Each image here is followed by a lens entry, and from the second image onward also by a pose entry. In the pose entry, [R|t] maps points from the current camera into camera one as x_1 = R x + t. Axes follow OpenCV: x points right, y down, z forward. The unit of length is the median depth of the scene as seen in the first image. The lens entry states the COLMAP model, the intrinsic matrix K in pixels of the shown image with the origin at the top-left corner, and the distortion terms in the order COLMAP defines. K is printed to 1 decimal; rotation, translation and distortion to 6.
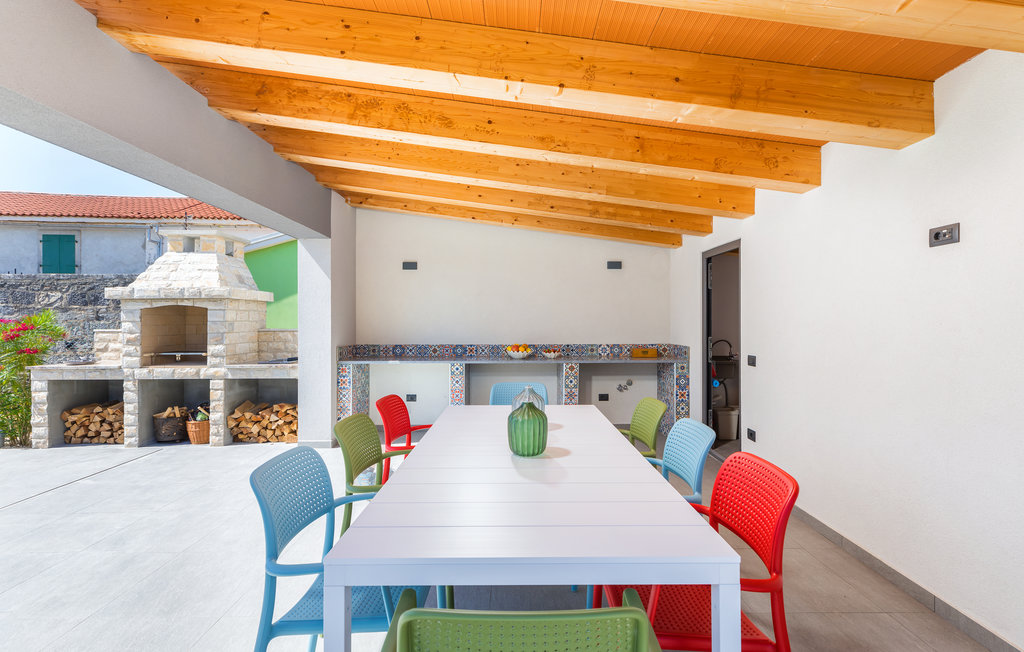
lens RADIAL K [[479.2, 0, 512.0], [0, 479.2, 326.0], [0, 0, 1]] dist [0.000621, 0.000072]
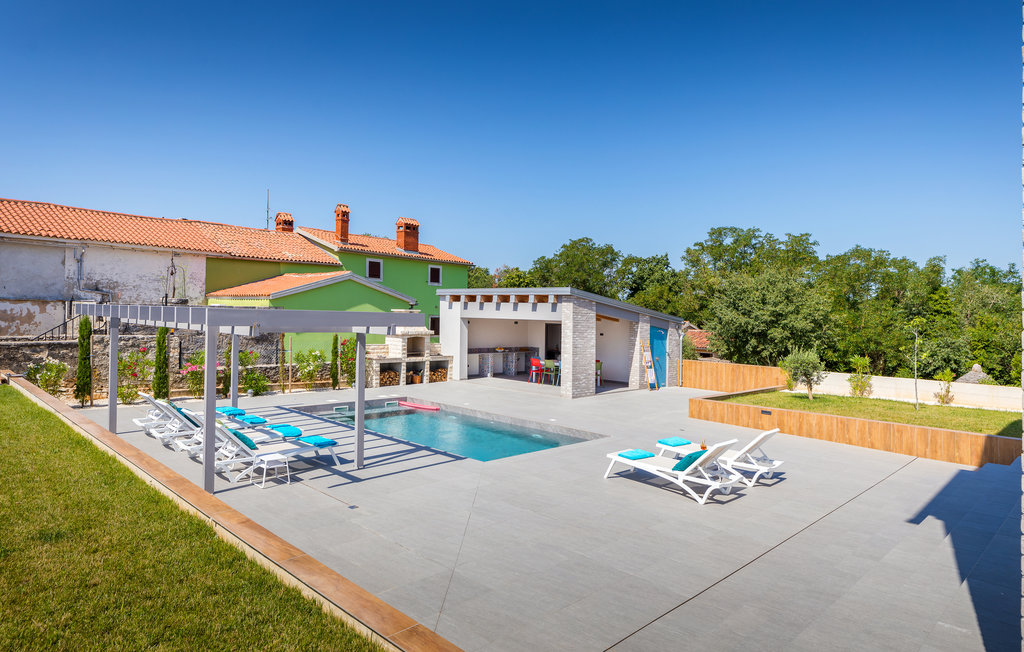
lens RADIAL K [[632.1, 0, 512.3], [0, 632.1, 296.0], [0, 0, 1]] dist [0.000521, 0.000177]
pose [[0.726661, 0.040553, 0.685799, -2.941730], [-0.019270, 0.999067, -0.038659, -0.153238], [-0.686726, 0.014877, 0.726764, -2.238102]]
